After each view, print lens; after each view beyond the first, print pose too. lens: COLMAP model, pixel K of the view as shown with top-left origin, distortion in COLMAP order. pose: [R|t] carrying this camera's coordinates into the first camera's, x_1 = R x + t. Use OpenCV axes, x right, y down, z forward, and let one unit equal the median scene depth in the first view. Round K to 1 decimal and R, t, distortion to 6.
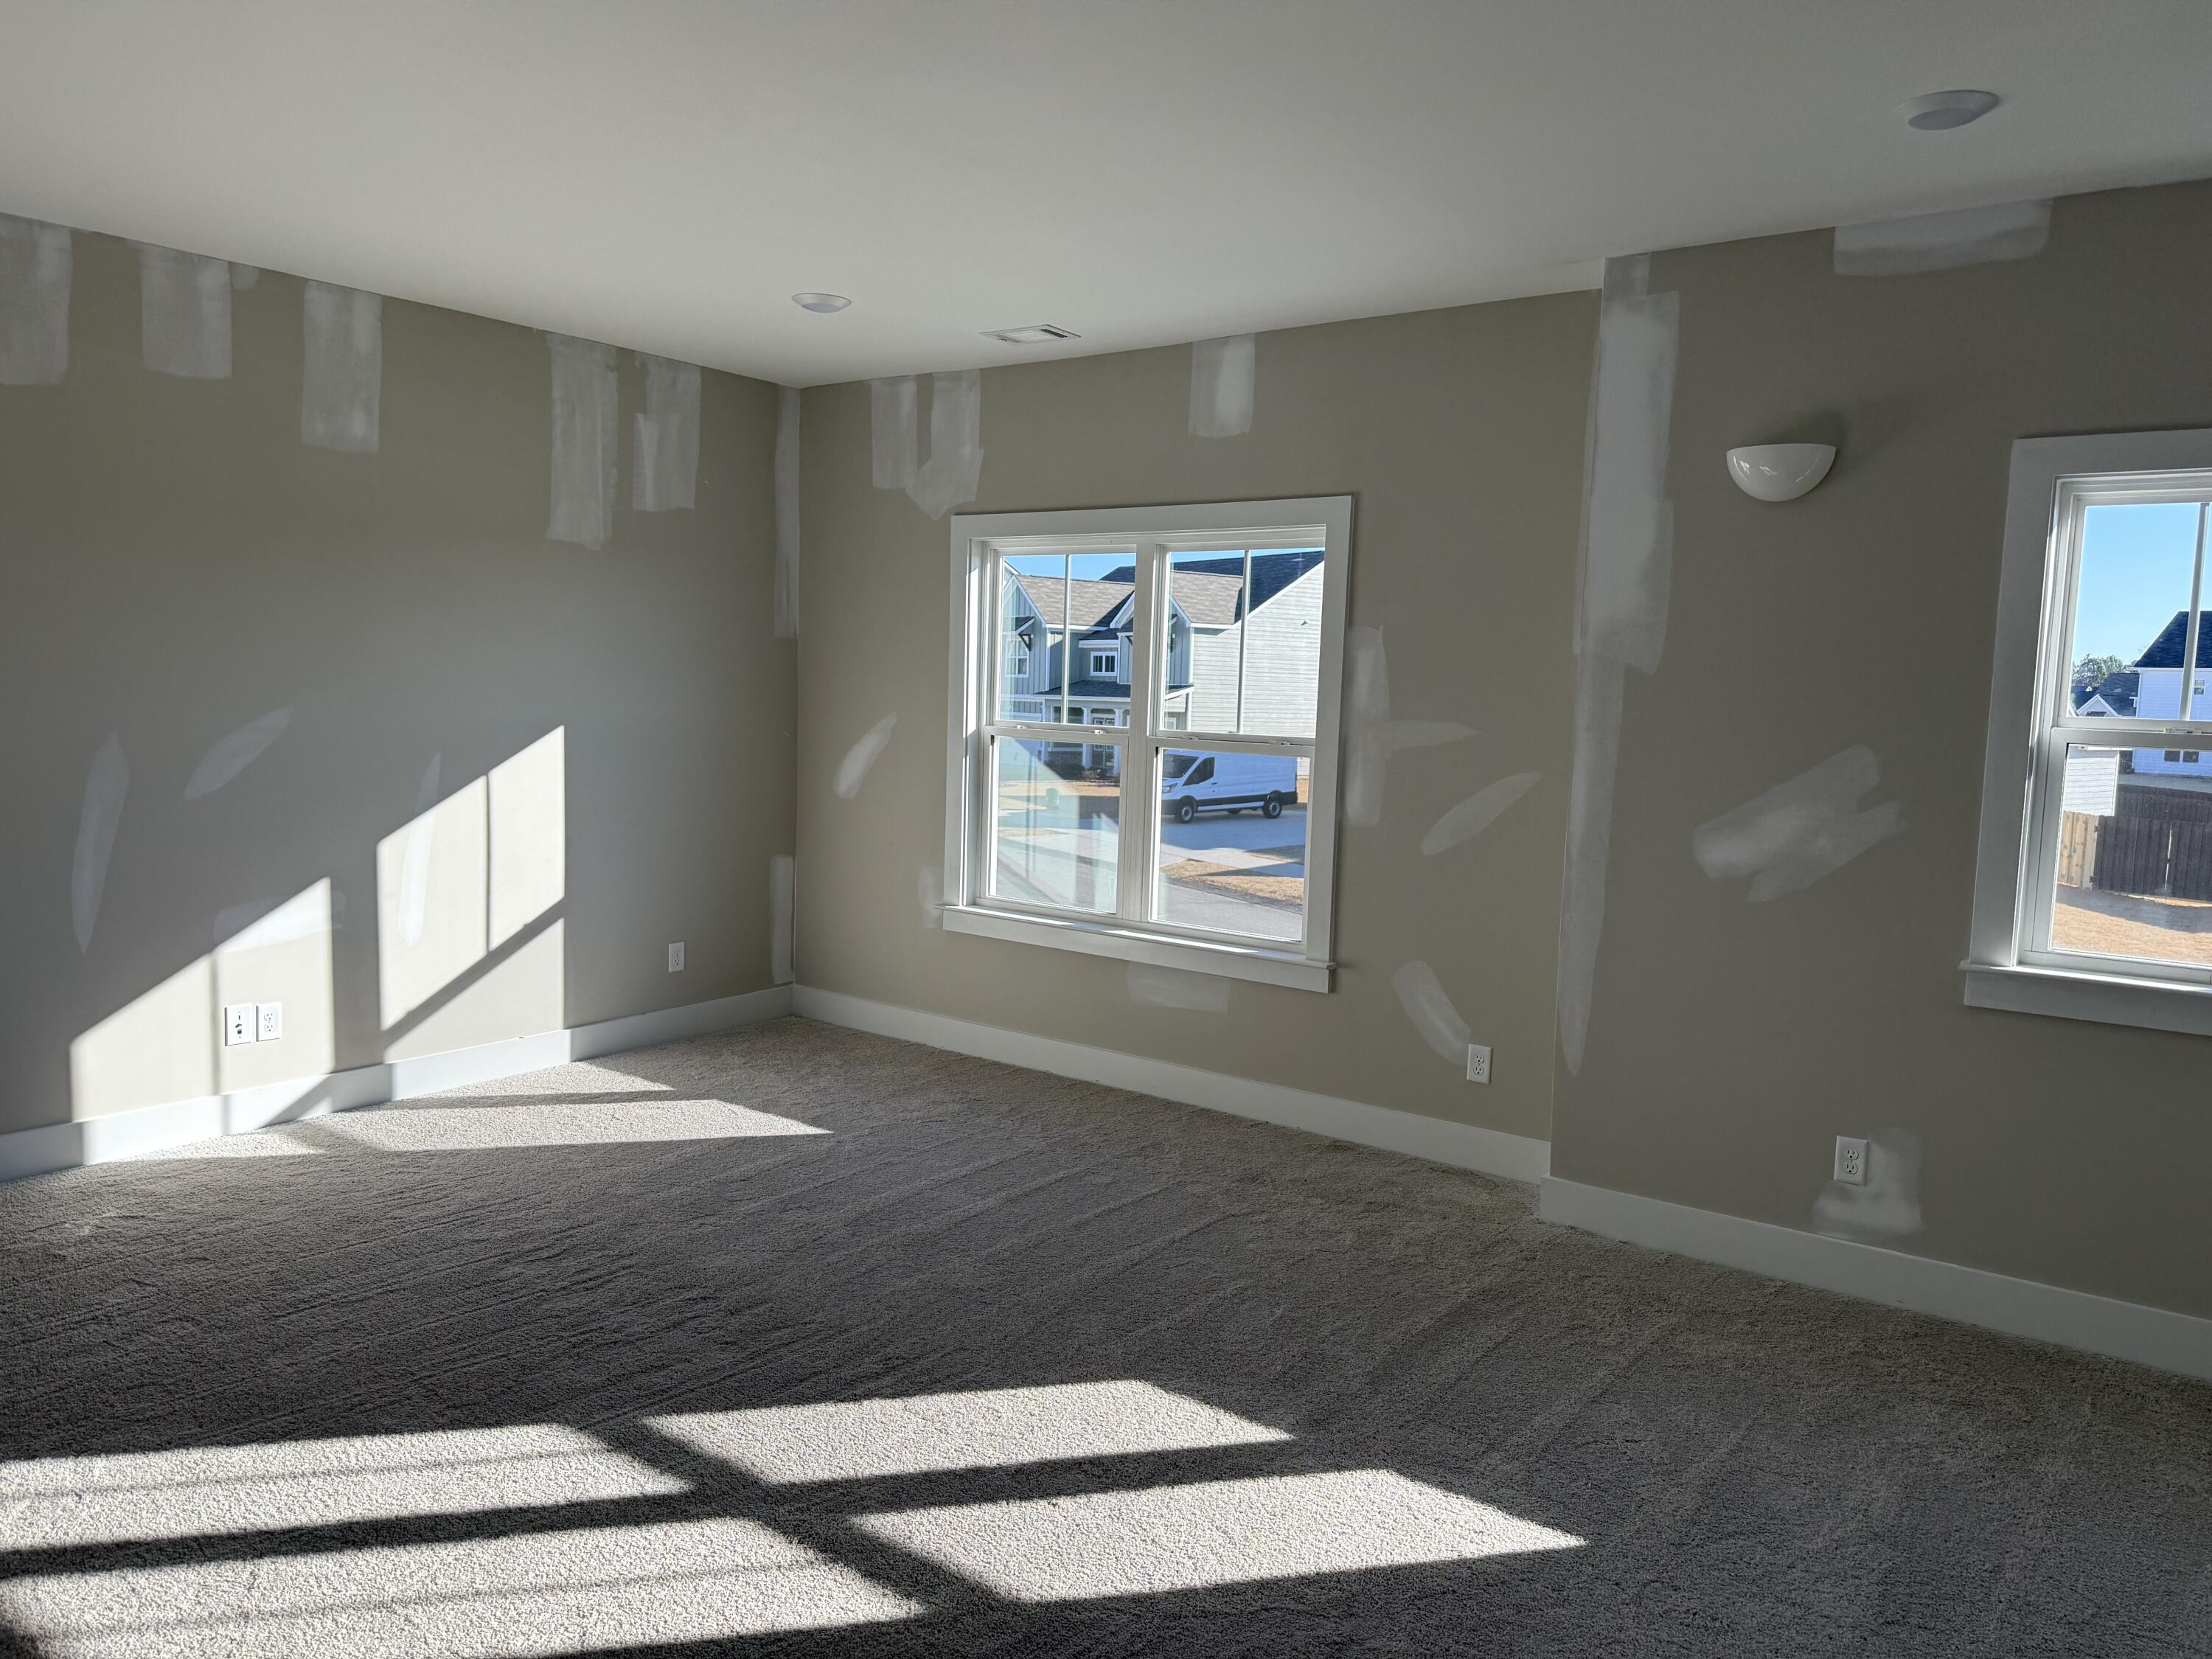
lens RADIAL K [[1543.9, 0, 1089.1], [0, 1543.9, 822.4], [0, 0, 1]] dist [0.070140, -0.032636]
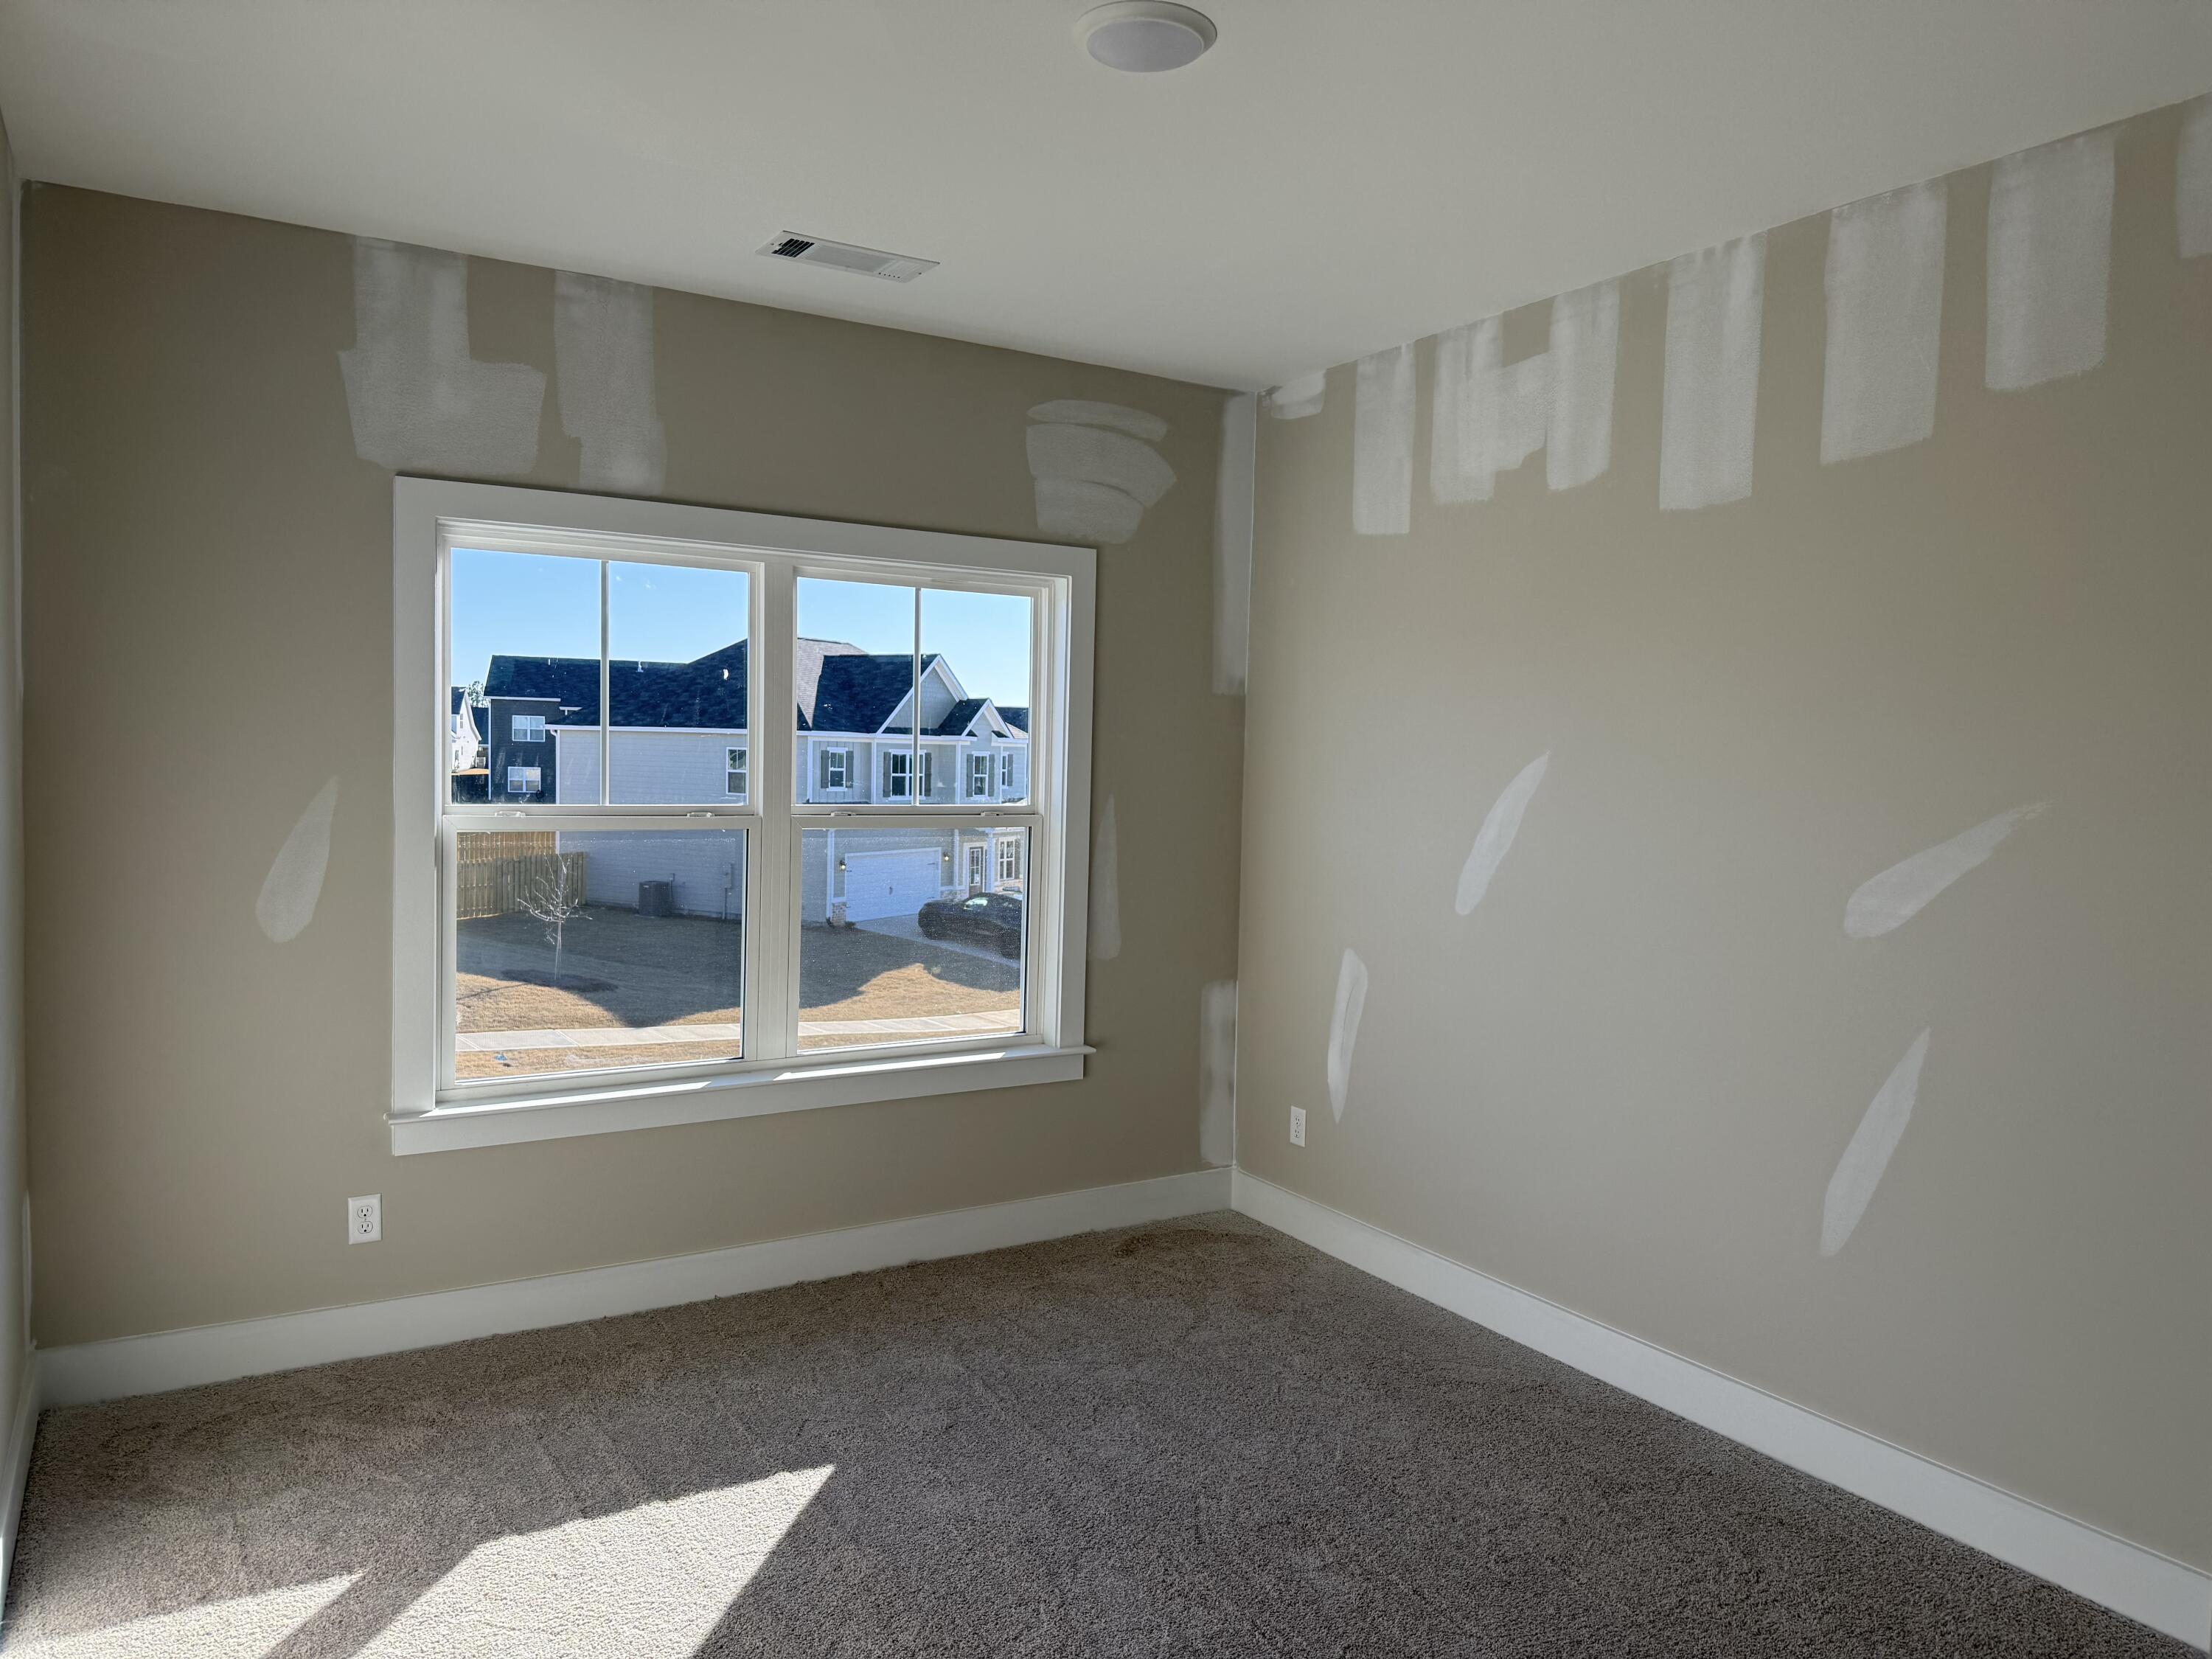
lens RADIAL K [[1543.9, 0, 1104.7], [0, 1543.9, 848.5], [0, 0, 1]] dist [0.070140, -0.032636]
pose [[0.371547, -0.066151, 0.926055, -0.641079], [0.075565, 0.996304, 0.040851, -0.061682], [-0.925334, 0.054799, 0.375172, 0.592540]]
